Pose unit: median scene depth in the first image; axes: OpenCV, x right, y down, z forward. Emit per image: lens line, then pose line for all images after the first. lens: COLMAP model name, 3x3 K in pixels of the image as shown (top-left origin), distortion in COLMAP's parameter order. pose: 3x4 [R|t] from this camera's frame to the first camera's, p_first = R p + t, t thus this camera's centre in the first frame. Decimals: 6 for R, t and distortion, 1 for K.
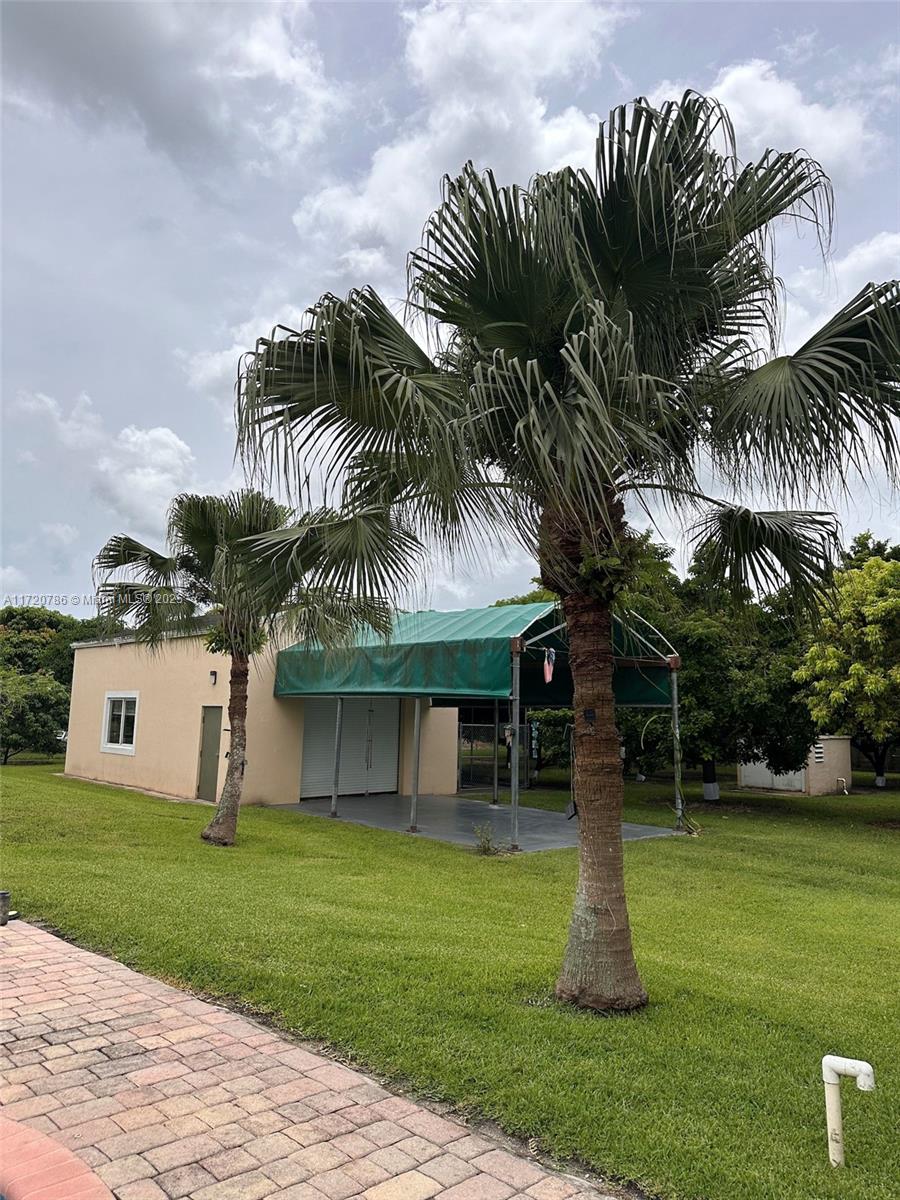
lens RADIAL K [[852.4, 0, 449.0], [0, 852.4, 600.0], [0, 0, 1]] dist [0.034192, -0.041959]
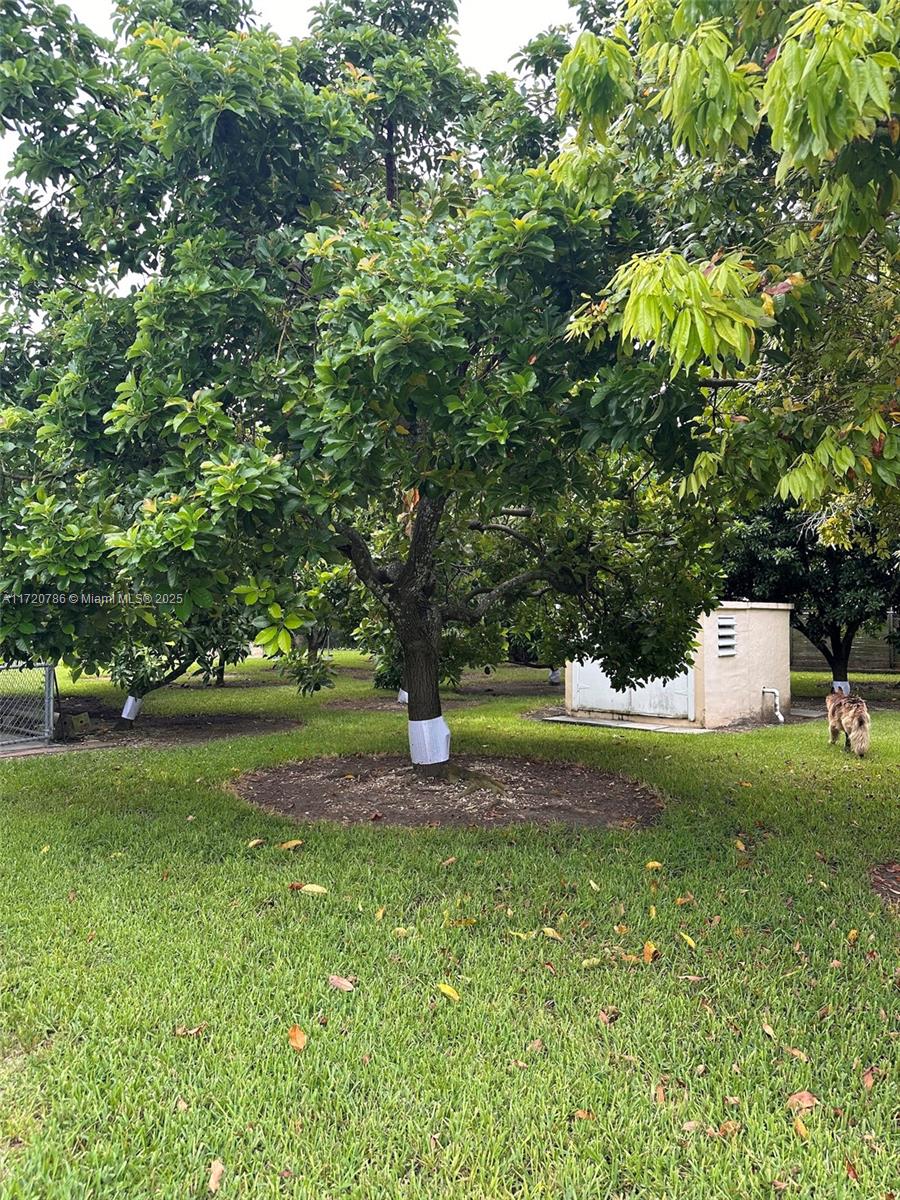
lens RADIAL K [[852.4, 0, 449.2], [0, 852.4, 596.9], [0, 0, 1]] dist [0.034192, -0.041959]
pose [[0.997359, -0.011434, 0.071721, 0.204208], [0.003537, 0.994004, 0.109284, 0.087202], [-0.072540, -0.108742, 0.991420, 0.455769]]
